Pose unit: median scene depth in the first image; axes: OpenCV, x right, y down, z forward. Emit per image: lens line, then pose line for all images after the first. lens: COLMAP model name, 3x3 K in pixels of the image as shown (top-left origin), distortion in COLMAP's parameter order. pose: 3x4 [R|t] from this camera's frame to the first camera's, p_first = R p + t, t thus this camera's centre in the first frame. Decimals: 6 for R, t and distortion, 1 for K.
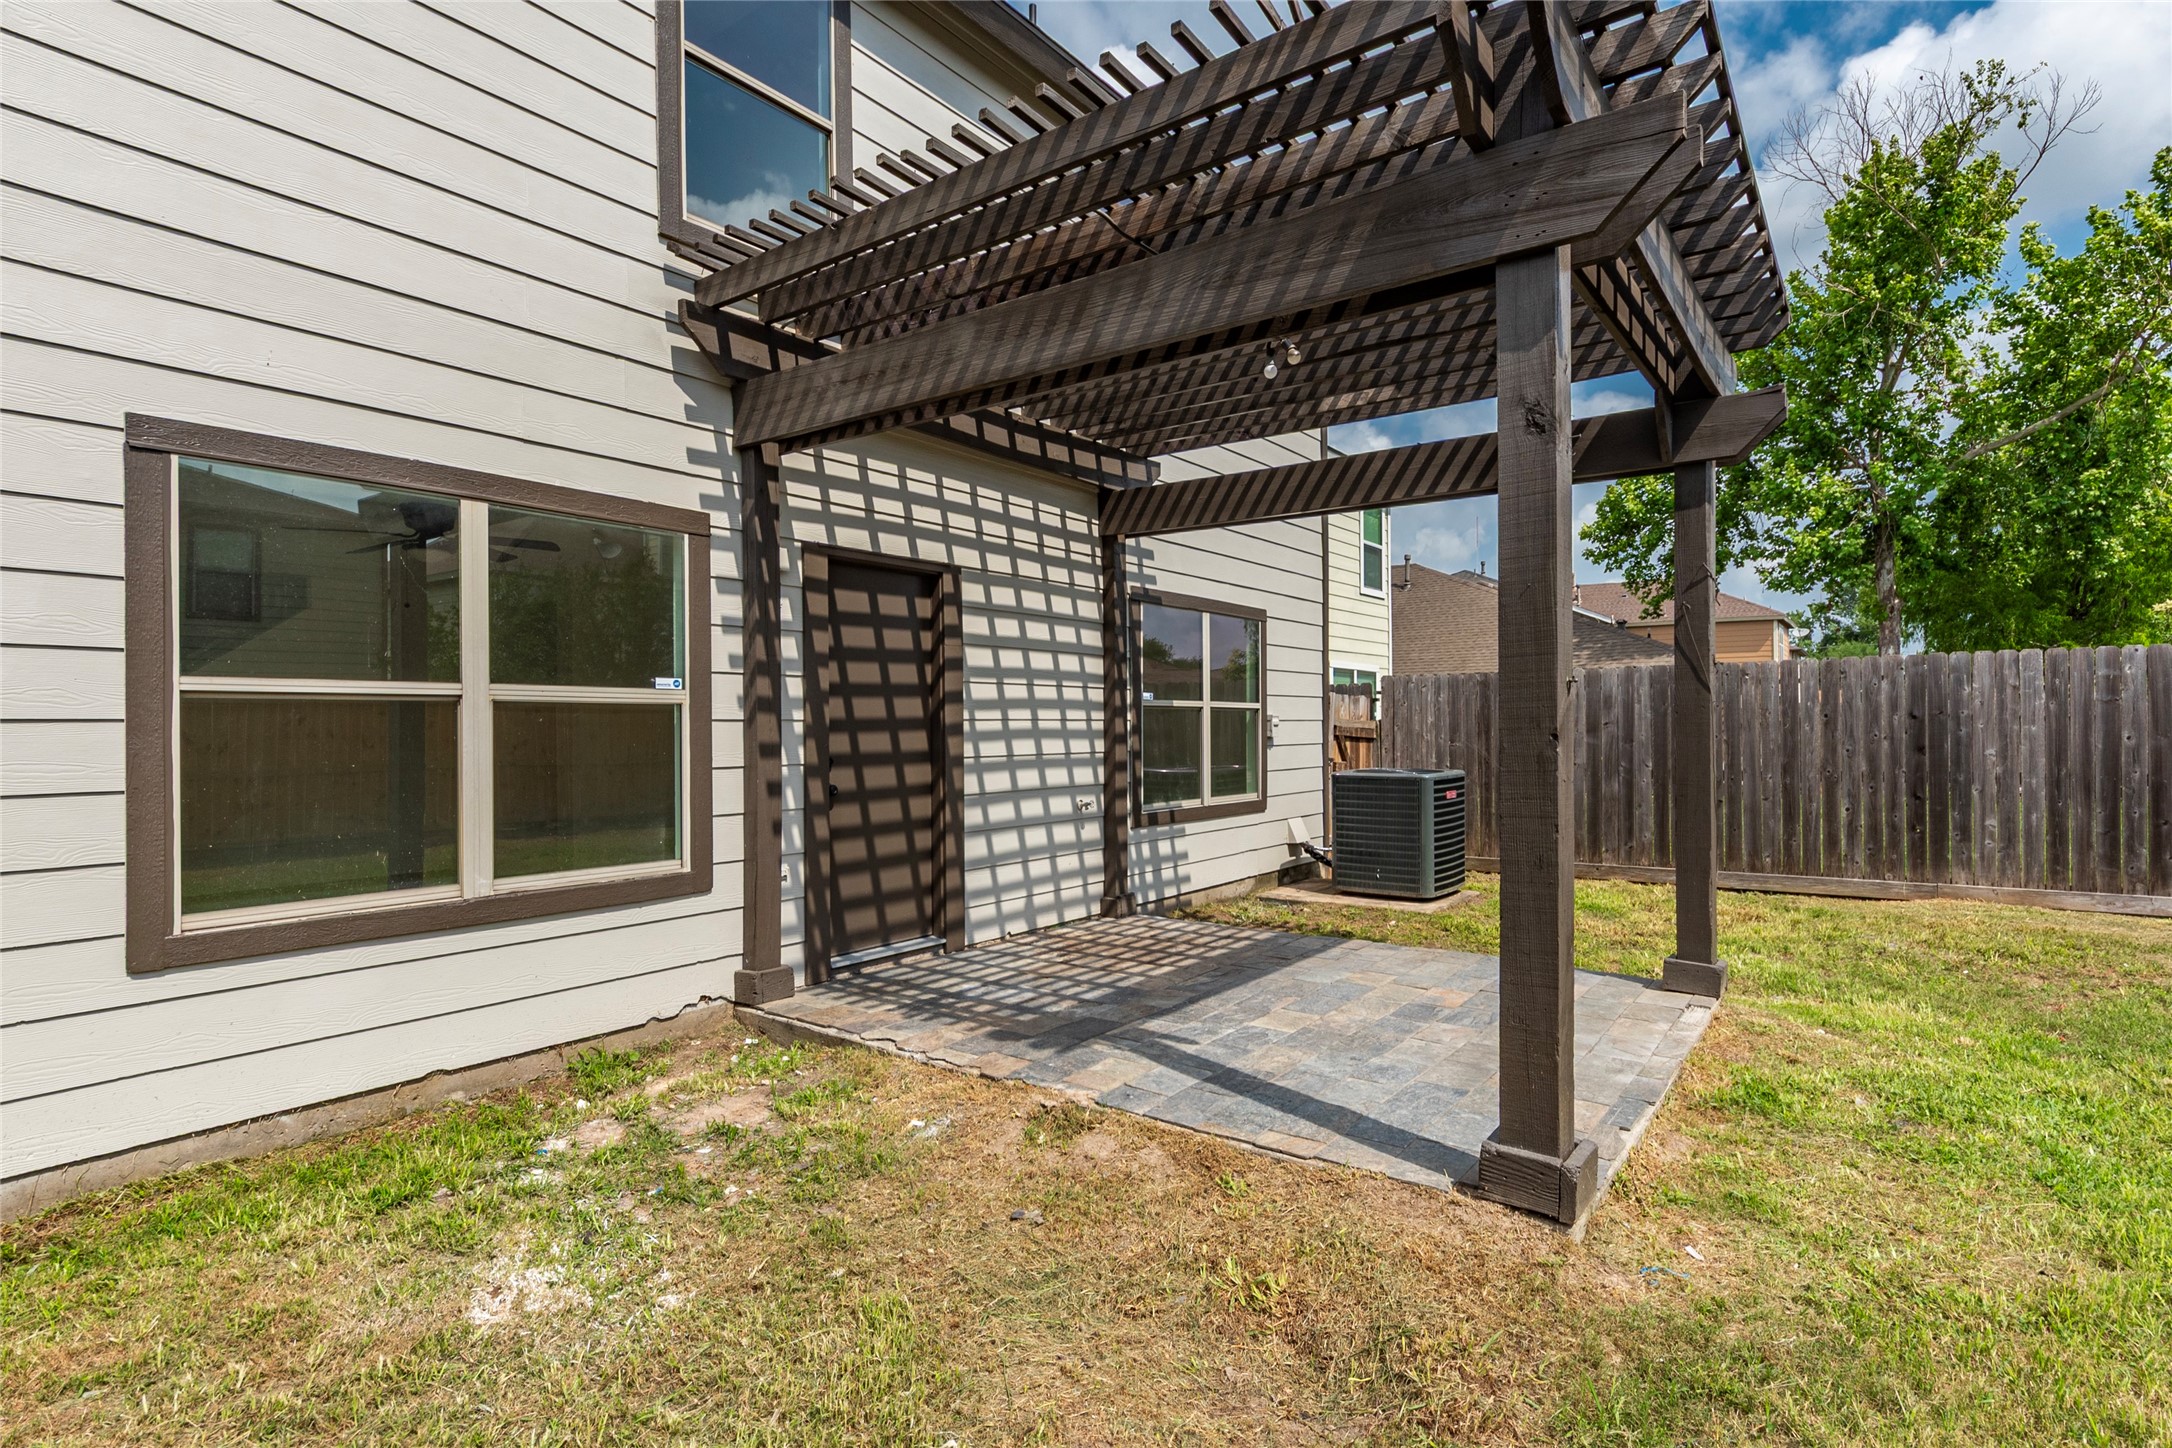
lens RADIAL K [[1092.6, 0, 1095.8], [0, 1092.6, 725.3], [0, 0, 1]] dist [0.003898, -0.001840]
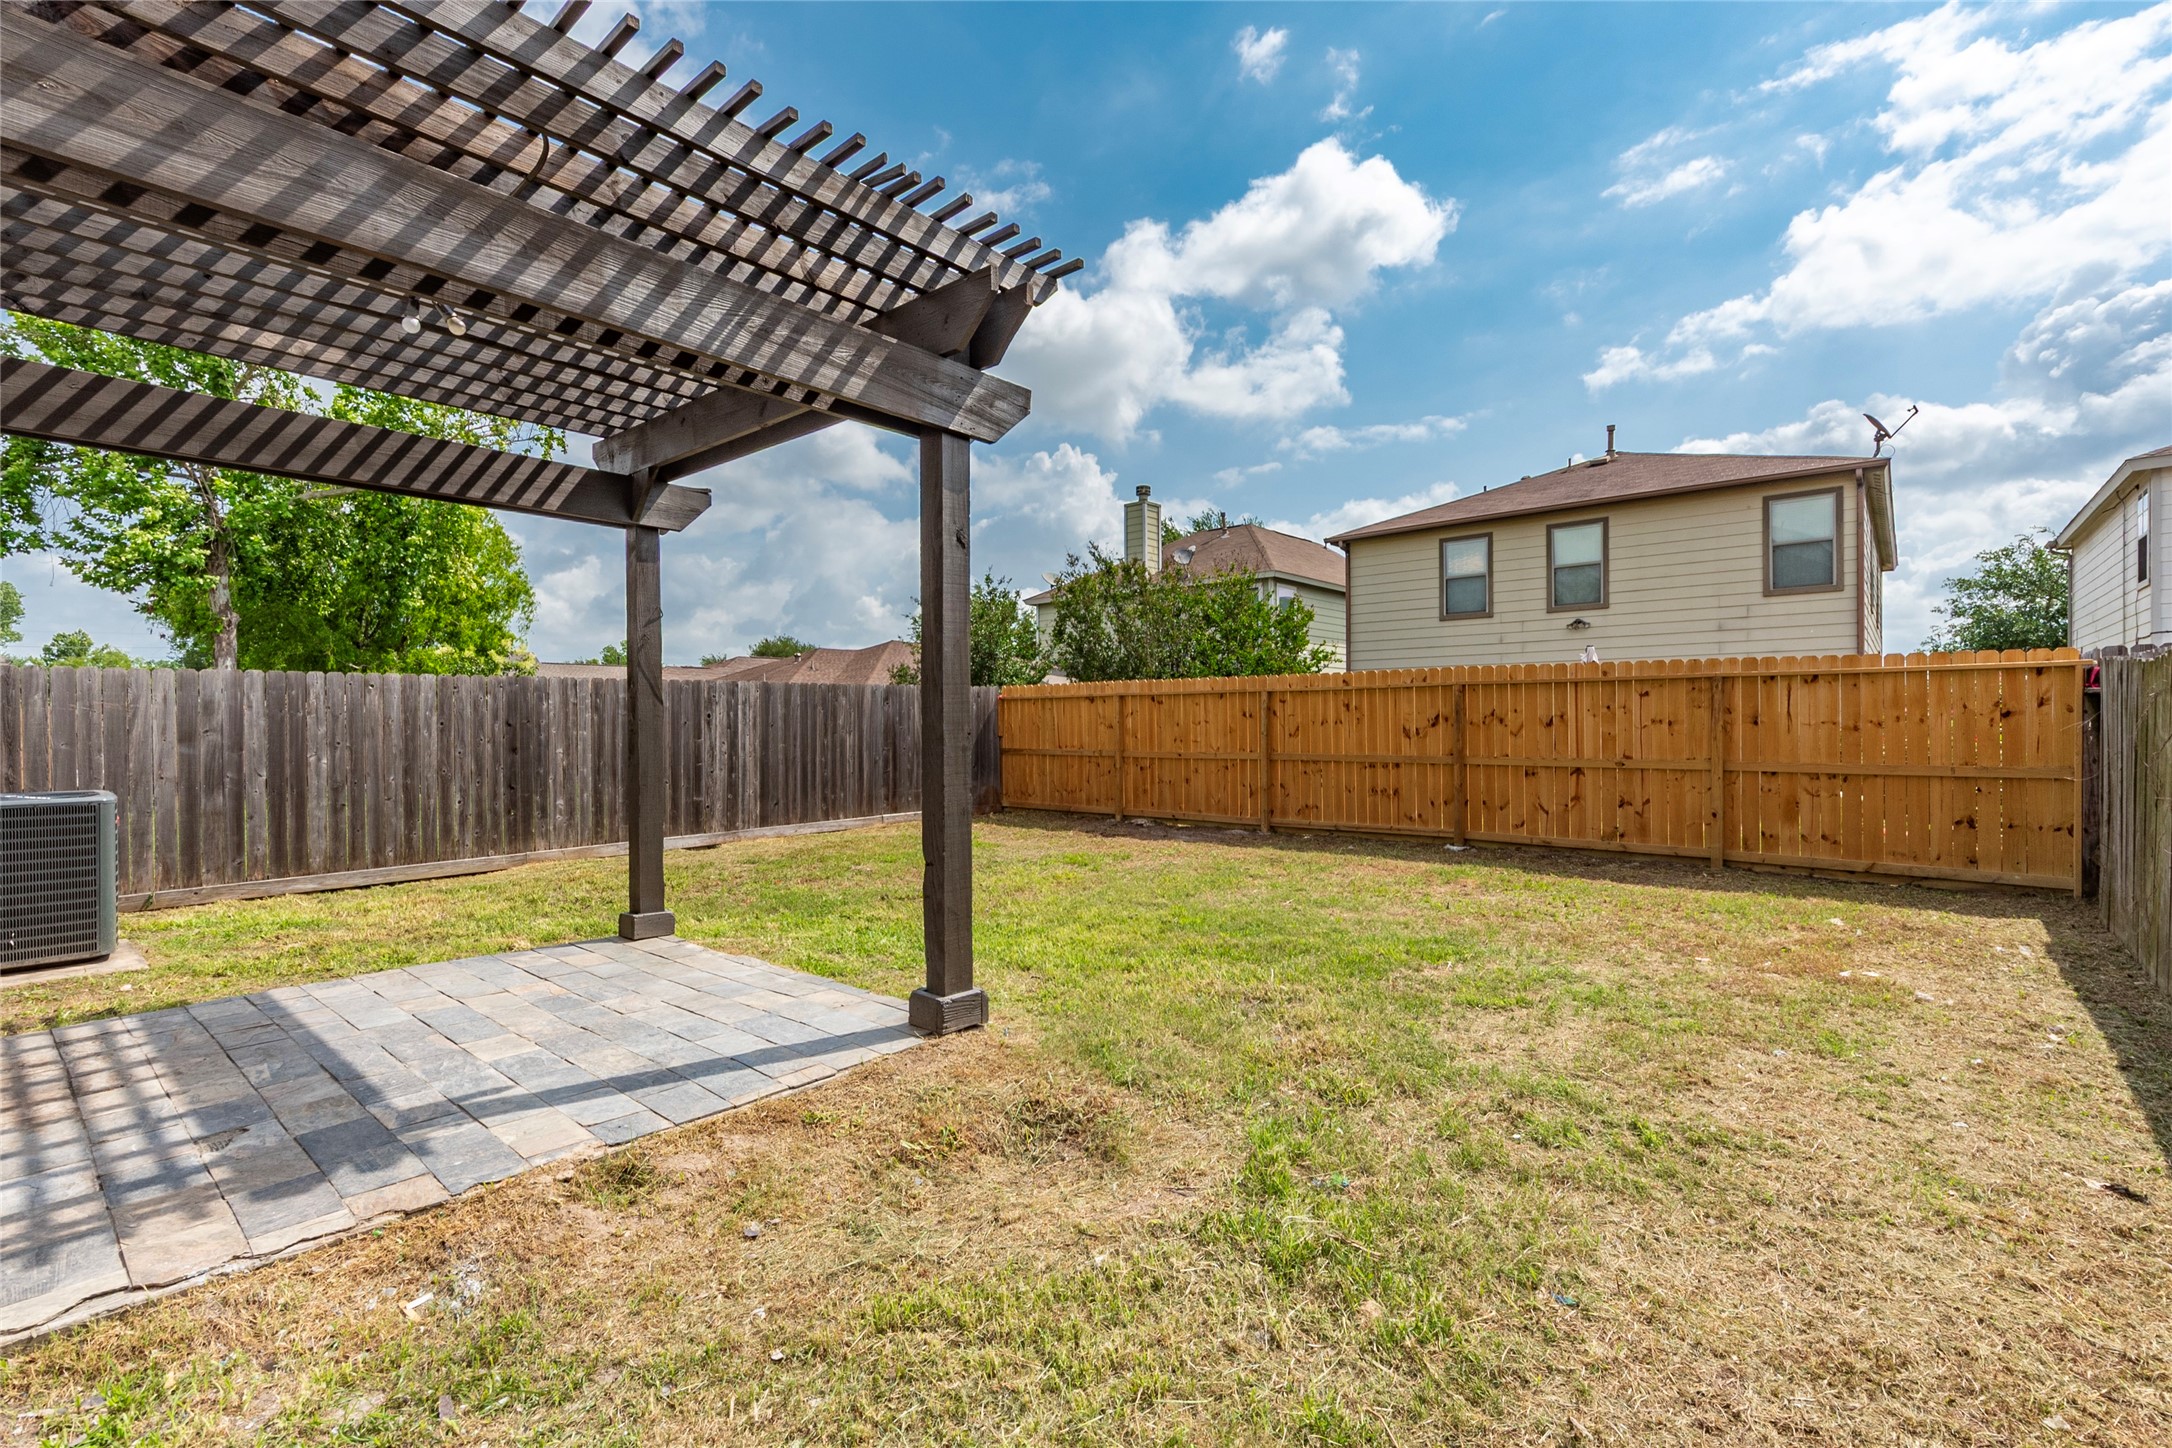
lens RADIAL K [[950.7, 0, 1128.0], [0, 950.7, 722.7], [0, 0, 1]] dist [0.000573, -0.000836]
pose [[0.043721, 0.006256, 0.999024, -0.438275], [0.005714, 0.999962, -0.006512, 0.001398], [-0.999027, 0.005993, 0.043683, 0.305201]]
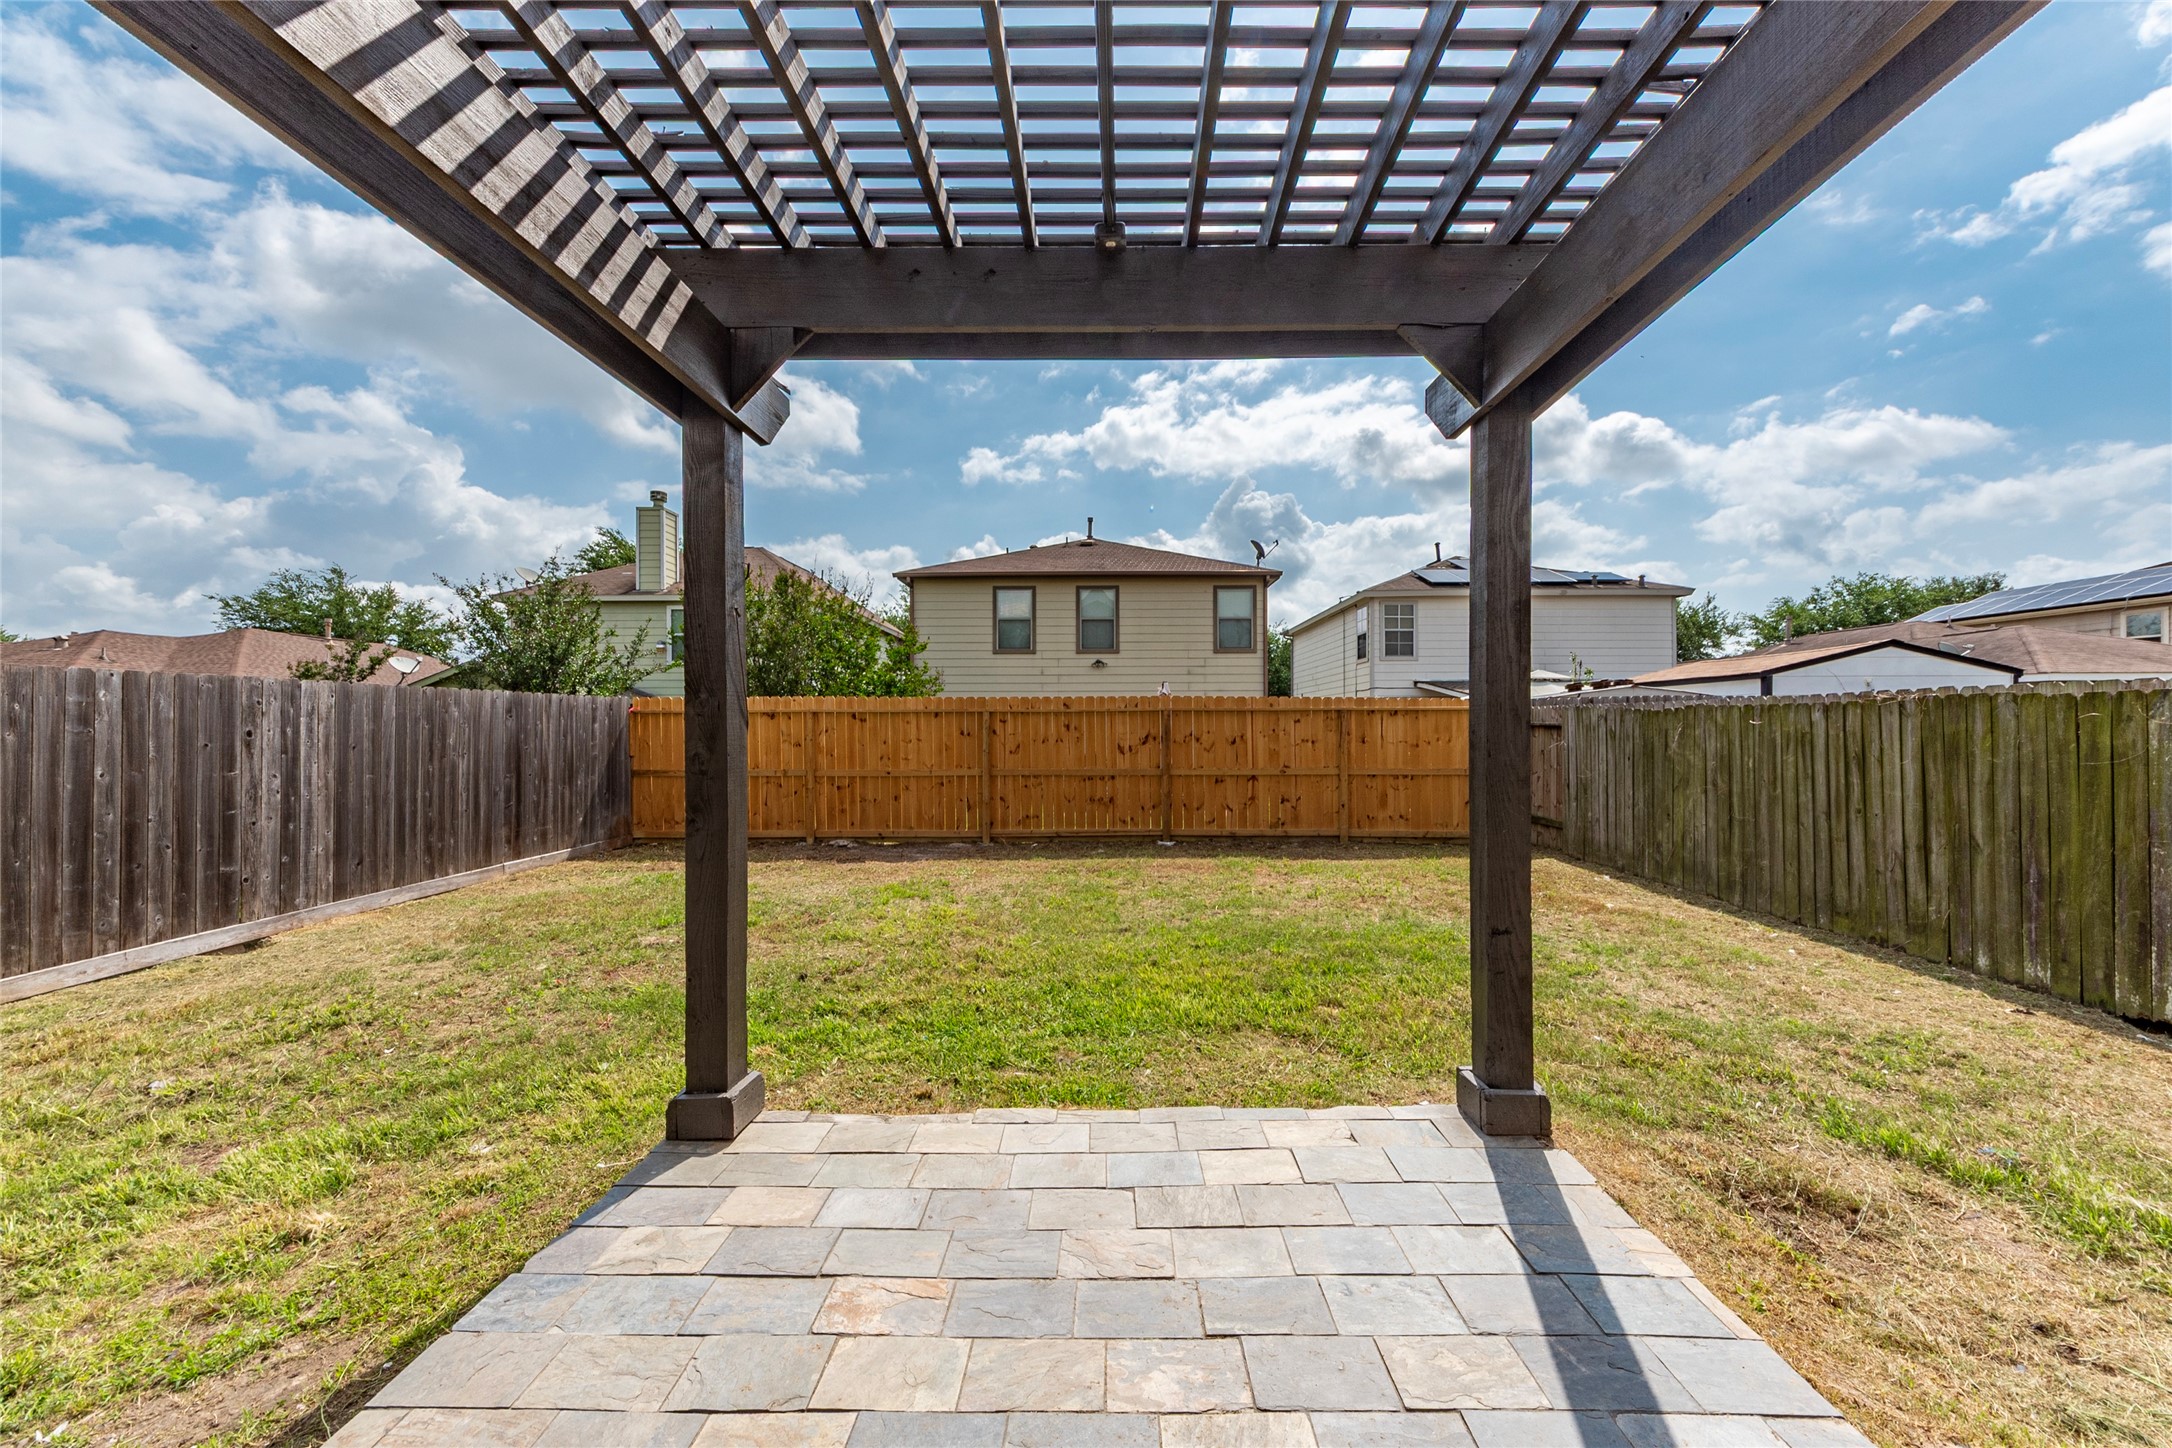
lens RADIAL K [[778.1, 0, 1106.3], [0, 778.1, 730.1], [0, 0, 1]] dist [-0.002191, -0.000184]
pose [[-0.596621, 0.009627, 0.802465, -0.031415], [0.006116, 0.999954, -0.007449, -0.018303], [-0.802500, 0.000464, -0.596652, 0.885119]]
